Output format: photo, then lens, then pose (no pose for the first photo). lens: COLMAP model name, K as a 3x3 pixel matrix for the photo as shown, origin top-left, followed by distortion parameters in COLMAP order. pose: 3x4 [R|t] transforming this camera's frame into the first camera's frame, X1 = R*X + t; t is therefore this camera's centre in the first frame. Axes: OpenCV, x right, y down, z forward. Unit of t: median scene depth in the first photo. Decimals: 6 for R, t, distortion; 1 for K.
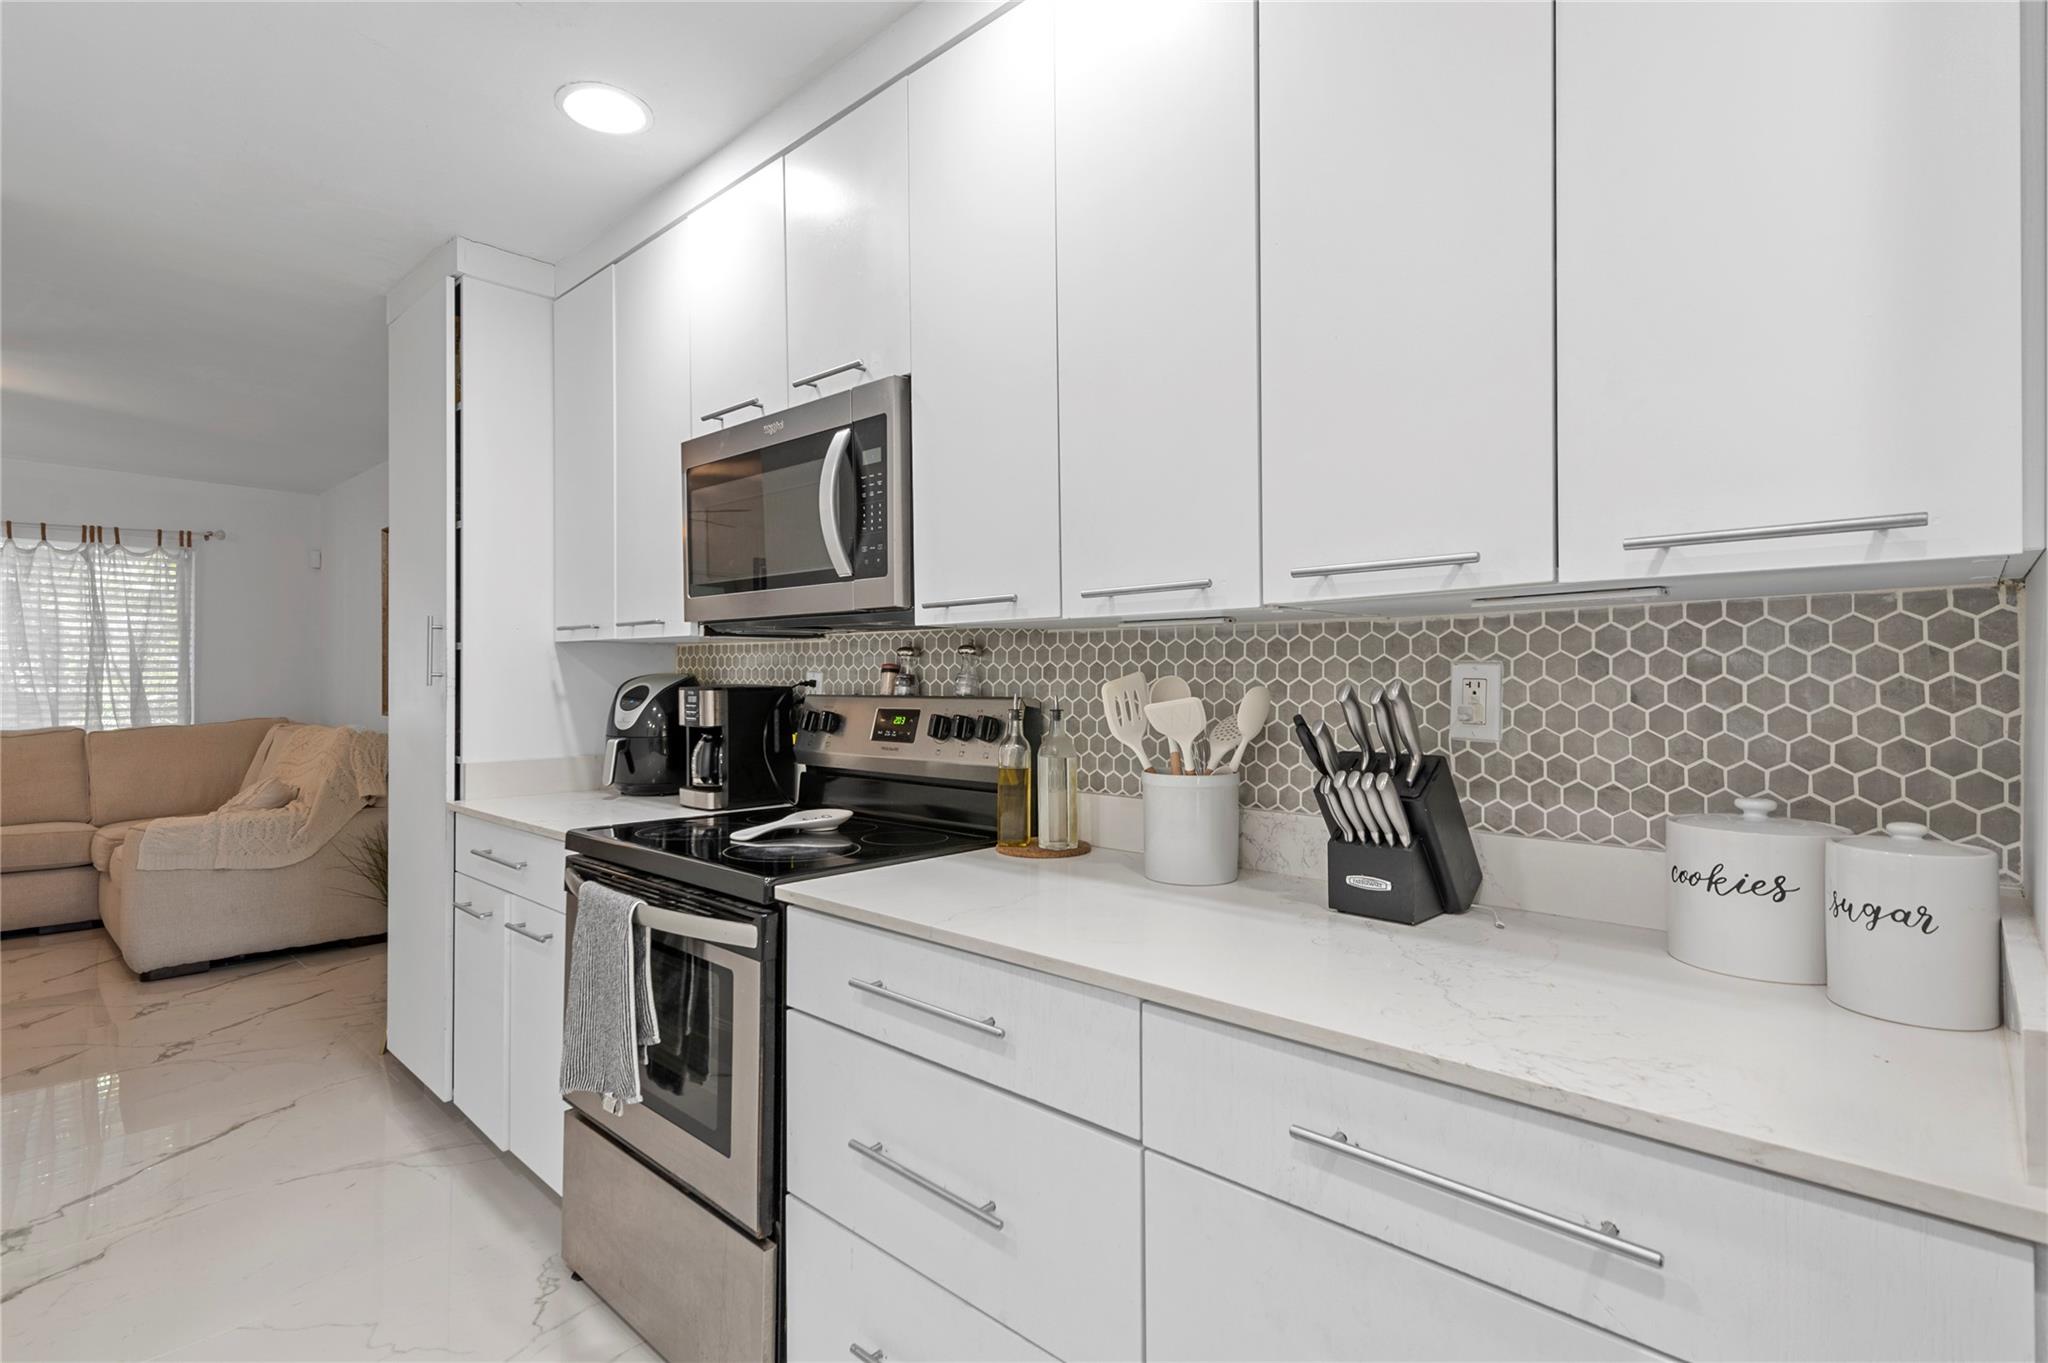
lens RADIAL K [[962.3, 0, 1034.2], [0, 962.3, 676.6], [0, 0, 1]] dist [0.004517, -0.001395]
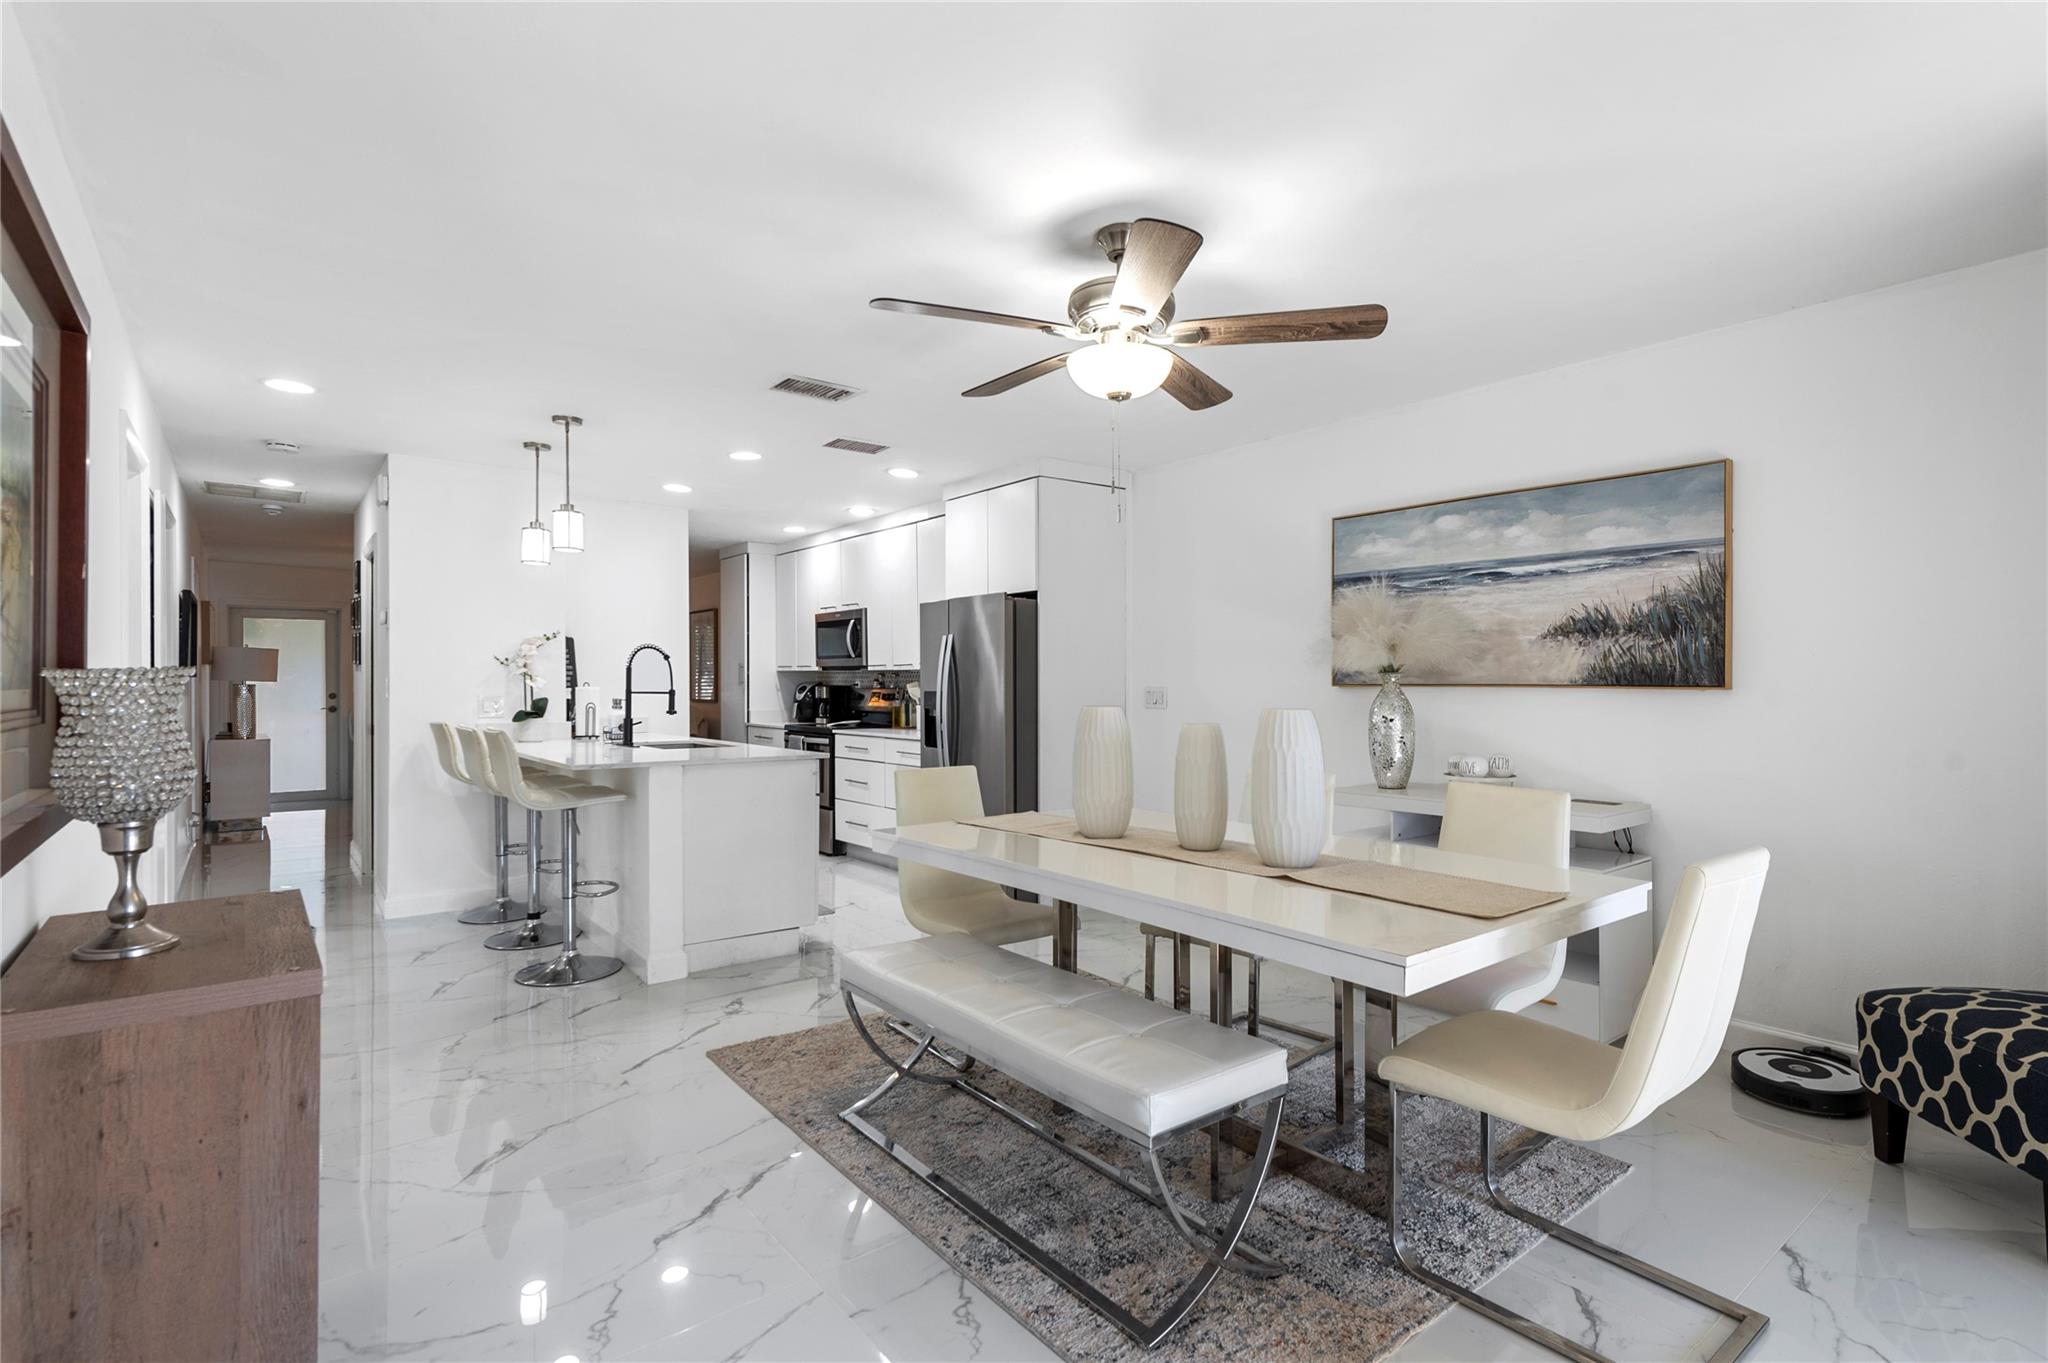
lens RADIAL K [[962.3, 0, 1028.4], [0, 962.3, 691.6], [0, 0, 1]] dist [0.004517, -0.001395]
pose [[0.987225, 0.000262, -0.159330, 0.923960], [0.001763, 0.999919, 0.012569, -0.009848], [0.159320, -0.012689, 0.987145, -2.251601]]
